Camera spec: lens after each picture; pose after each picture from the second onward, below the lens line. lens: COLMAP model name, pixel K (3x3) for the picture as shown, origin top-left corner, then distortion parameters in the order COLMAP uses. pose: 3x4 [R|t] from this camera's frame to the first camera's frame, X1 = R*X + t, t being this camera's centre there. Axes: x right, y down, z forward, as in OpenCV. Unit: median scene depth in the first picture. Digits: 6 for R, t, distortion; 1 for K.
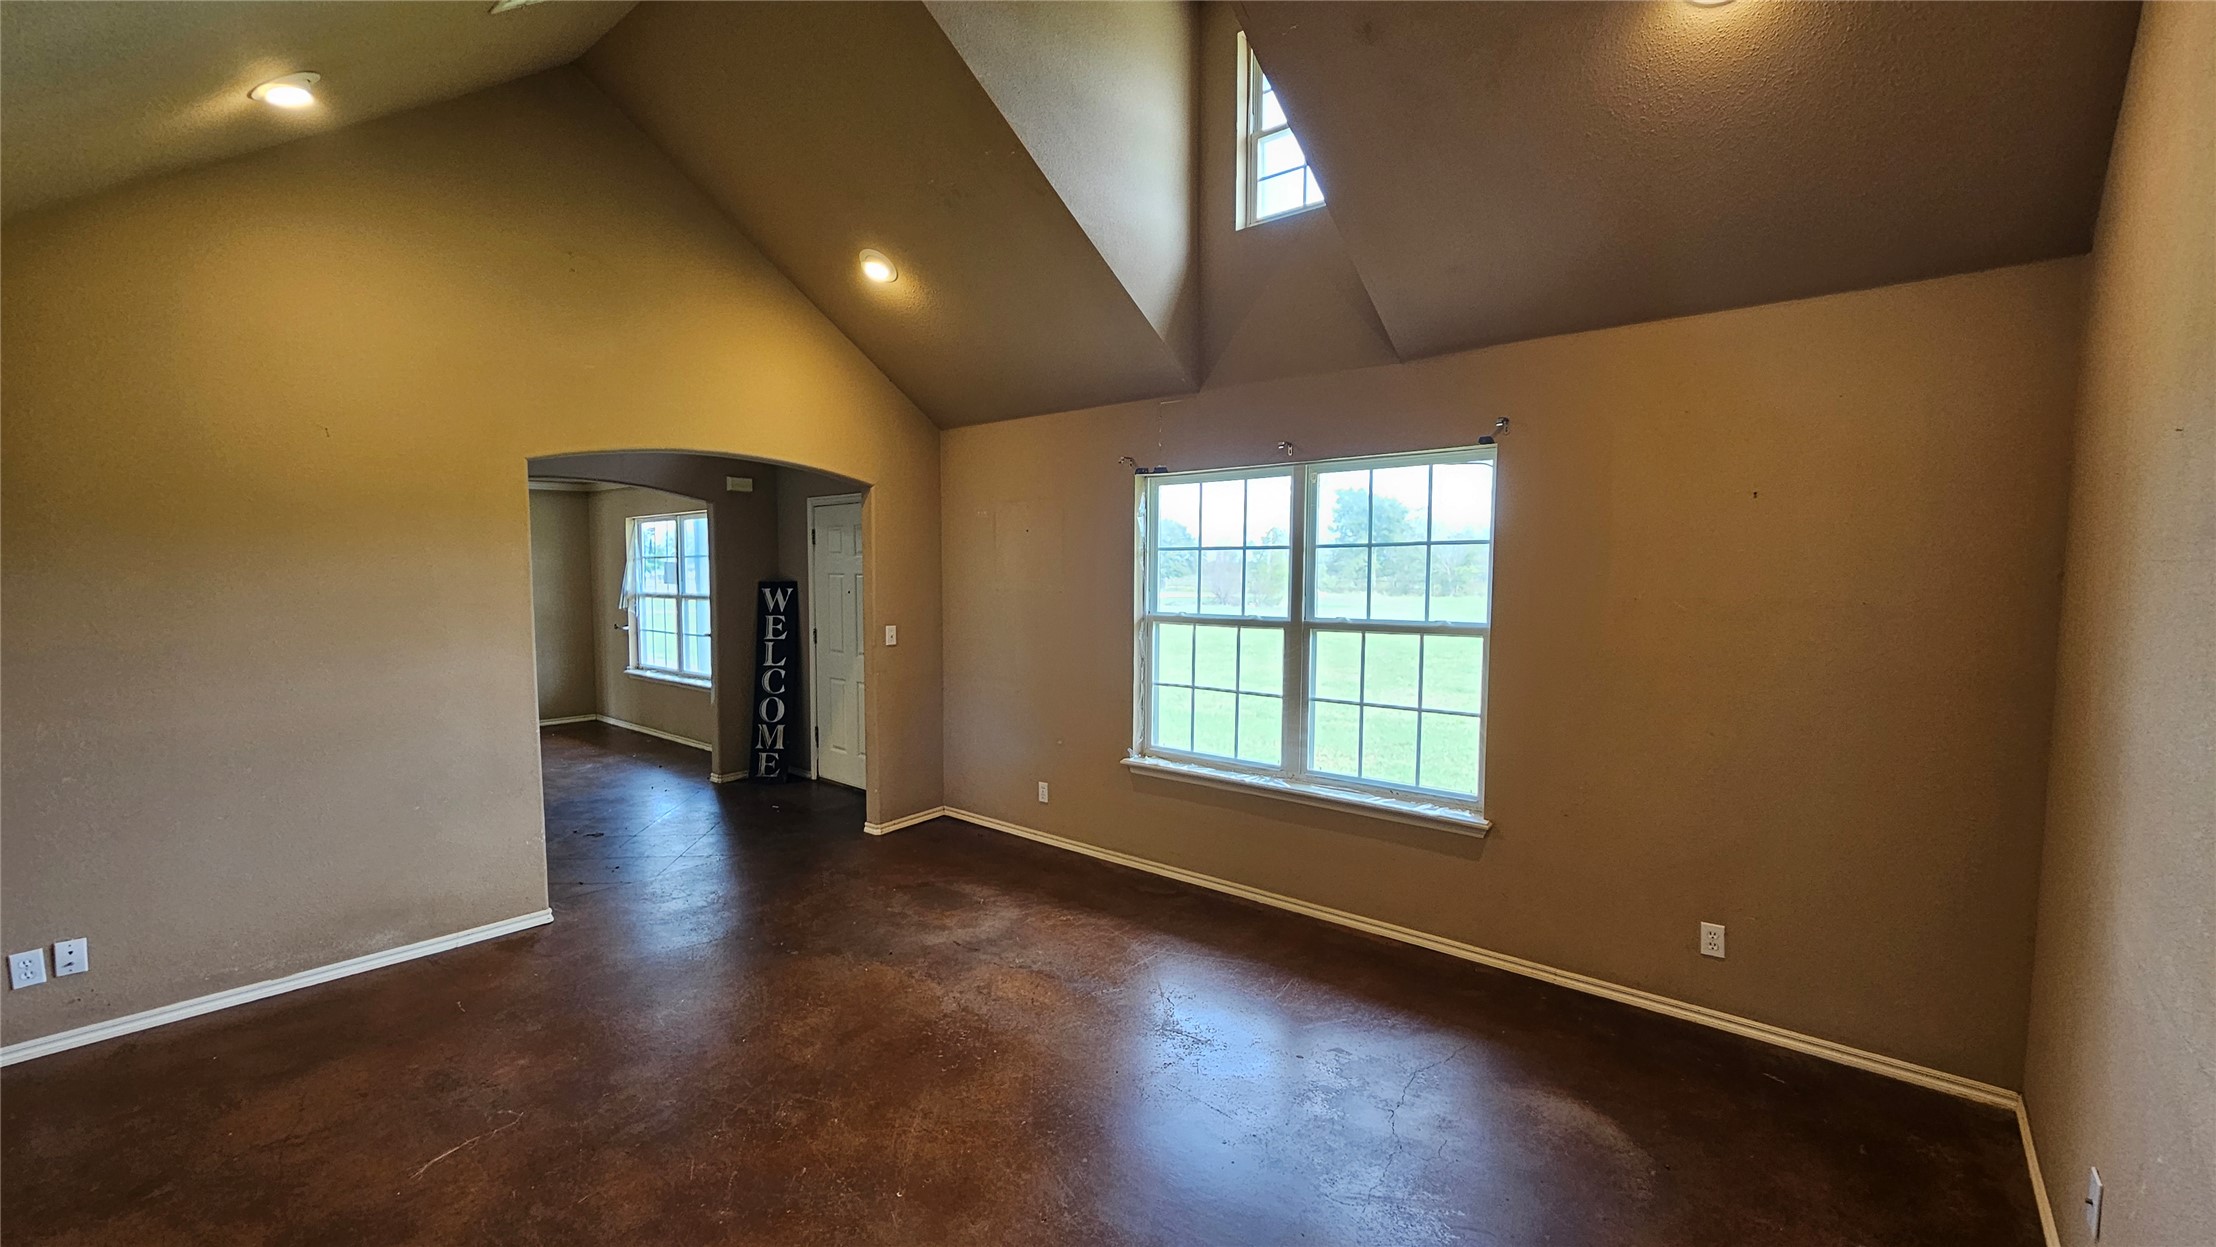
lens RADIAL K [[906.2, 0, 1100.7], [0, 906.2, 642.7], [0, 0, 1]] dist [-0.000487, -0.000034]
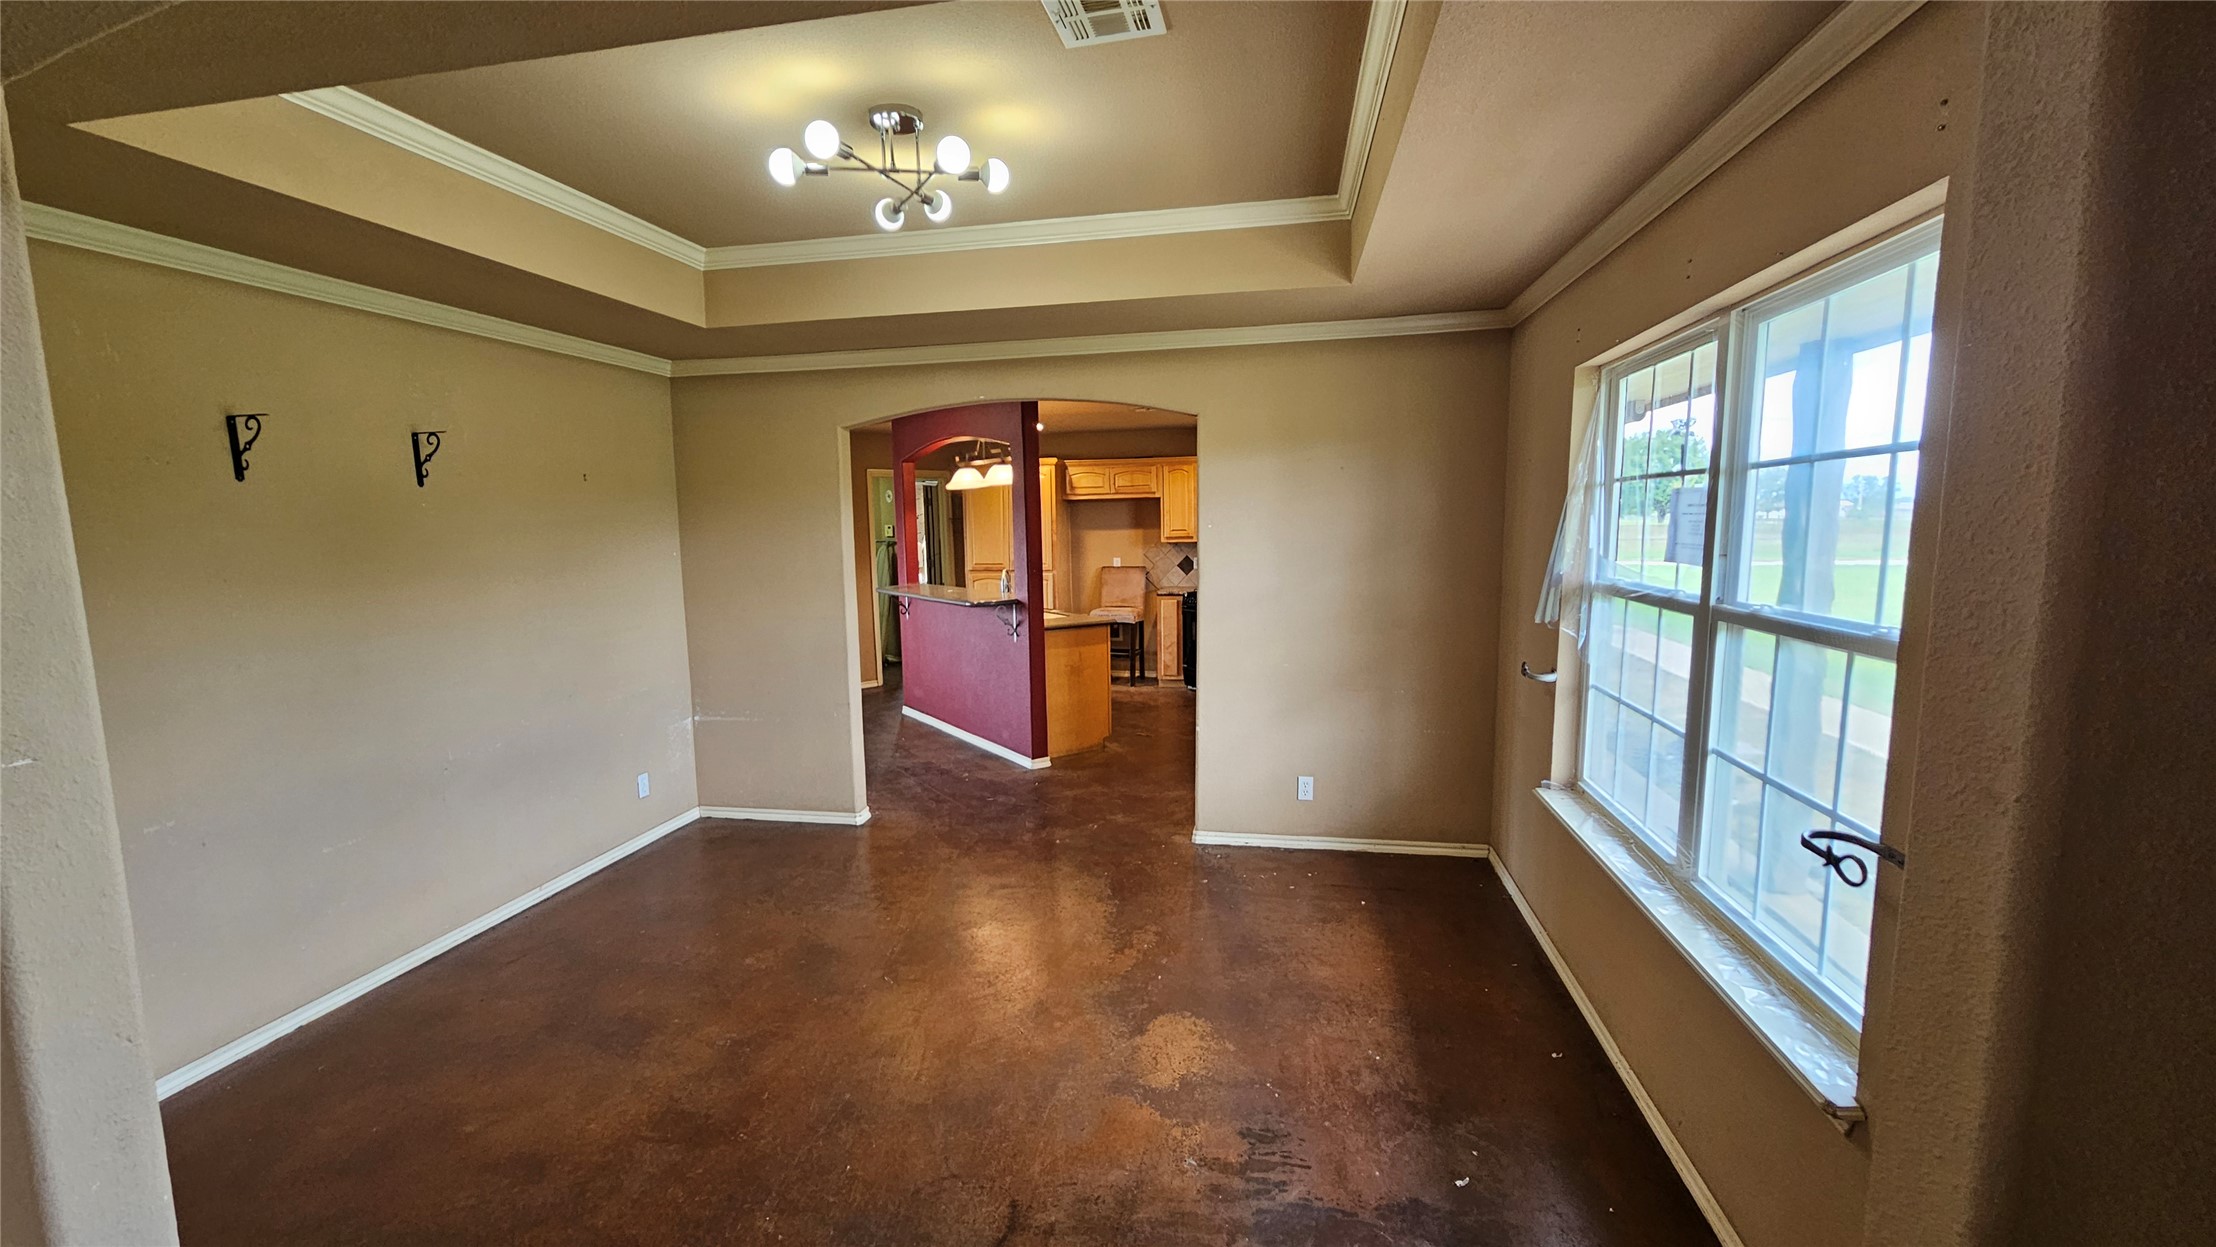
lens RADIAL K [[906.2, 0, 1096.2], [0, 906.2, 636.7], [0, 0, 1]] dist [-0.000487, -0.000034]
pose [[0.486028, 0.100402, -0.868157, -0.381311], [-0.050095, 0.994946, 0.087020, -0.070880], [0.872507, 0.001196, 0.488601, 0.851343]]
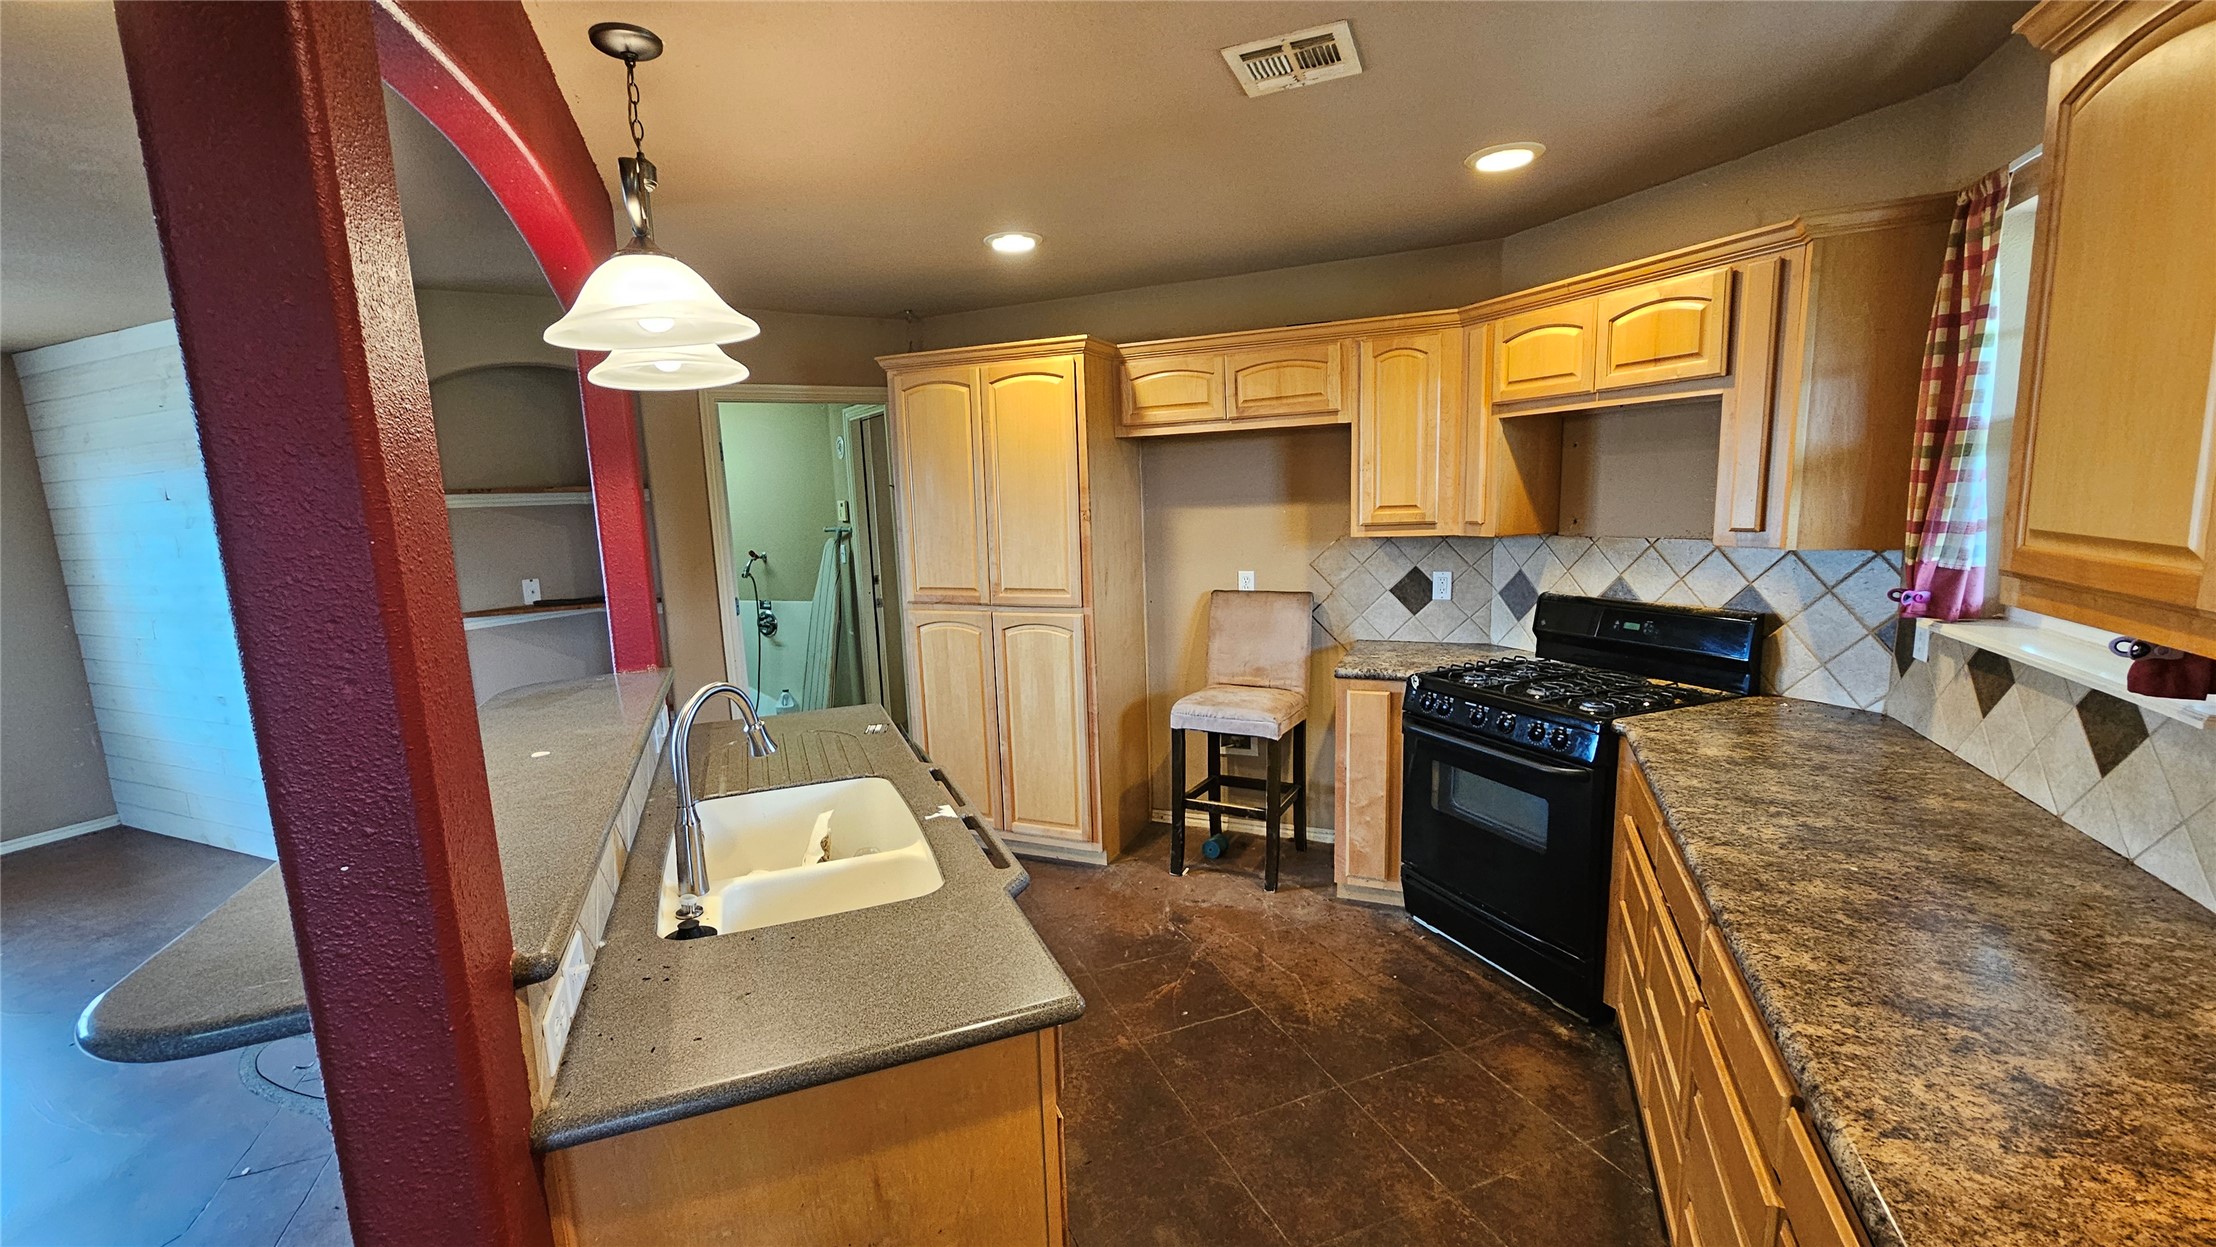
lens RADIAL K [[906.2, 0, 1097.4], [0, 906.2, 638.6], [0, 0, 1]] dist [-0.000487, -0.000034]
pose [[0.294853, 0.140012, -0.945229, -0.998466], [-0.040258, 0.990149, 0.134108, -0.102269], [0.954694, -0.001489, 0.297585, 1.258909]]
